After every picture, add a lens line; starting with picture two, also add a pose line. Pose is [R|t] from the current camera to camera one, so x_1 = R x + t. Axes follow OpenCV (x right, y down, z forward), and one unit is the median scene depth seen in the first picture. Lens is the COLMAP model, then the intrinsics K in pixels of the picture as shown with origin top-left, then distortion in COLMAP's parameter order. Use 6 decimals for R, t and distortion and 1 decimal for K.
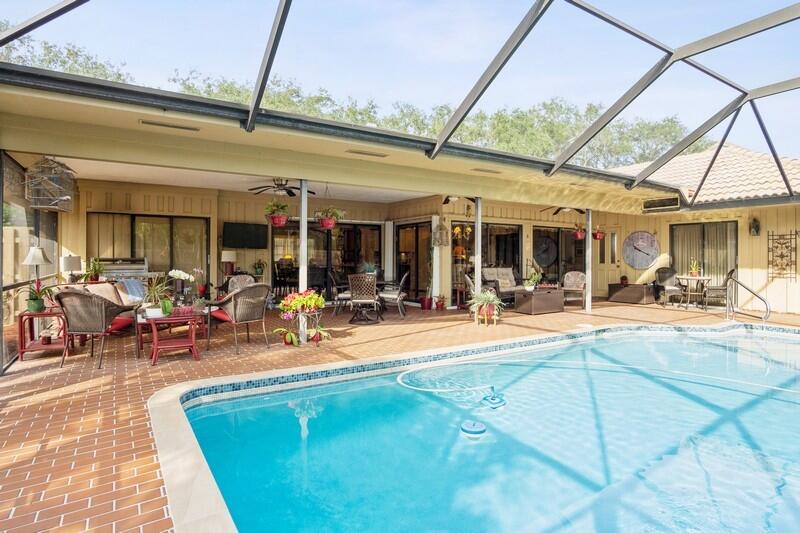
lens RADIAL K [[431.4, 0, 397.6], [0, 431.4, 261.2], [0, 0, 1]] dist [-0.033371, 0.006002]
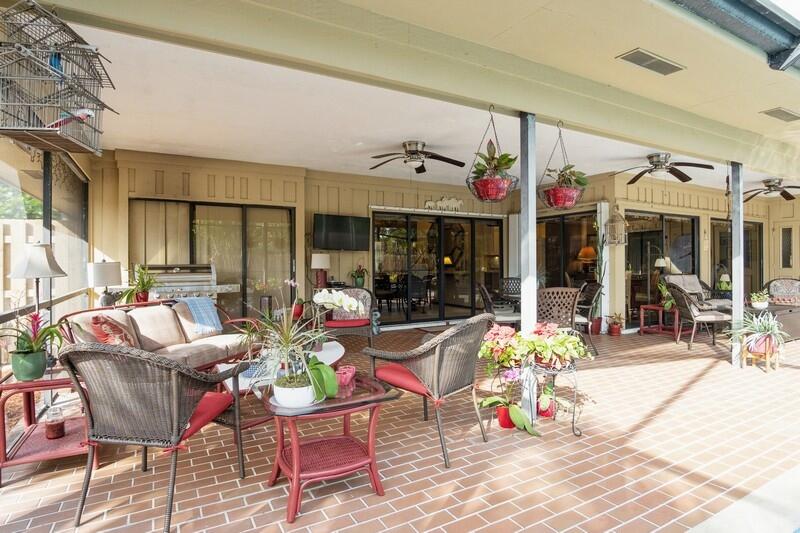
lens RADIAL K [[431.4, 0, 403.1], [0, 431.4, 268.2], [0, 0, 1]] dist [-0.033371, 0.006002]
pose [[0.998364, -0.006475, -0.056819, -0.247219], [0.006649, 0.999974, 0.002876, -0.001273], [0.056798, -0.003249, 0.998380, 0.332472]]
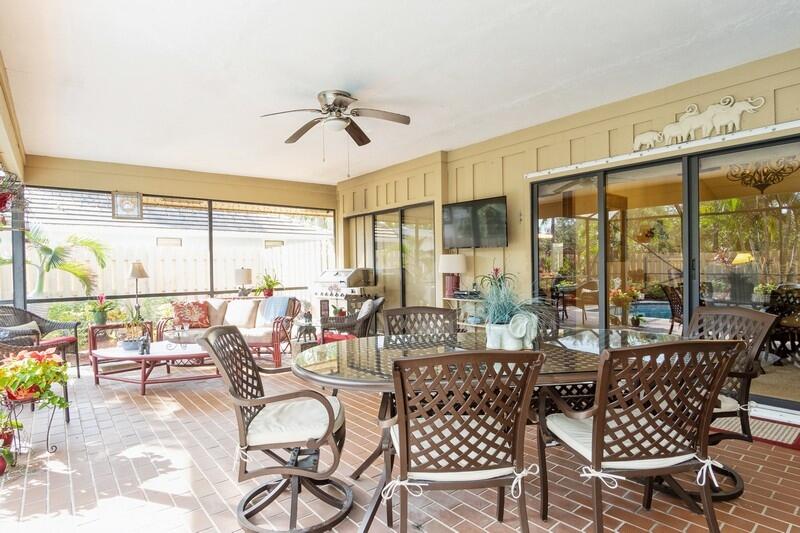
lens RADIAL K [[431.4, 0, 401.6], [0, 431.4, 268.1], [0, 0, 1]] dist [-0.033371, 0.006002]
pose [[0.107450, -0.001906, -0.994209, 0.194699], [0.012863, 0.999917, -0.000527, -0.007016], [0.994127, -0.012732, 0.107466, 1.004509]]
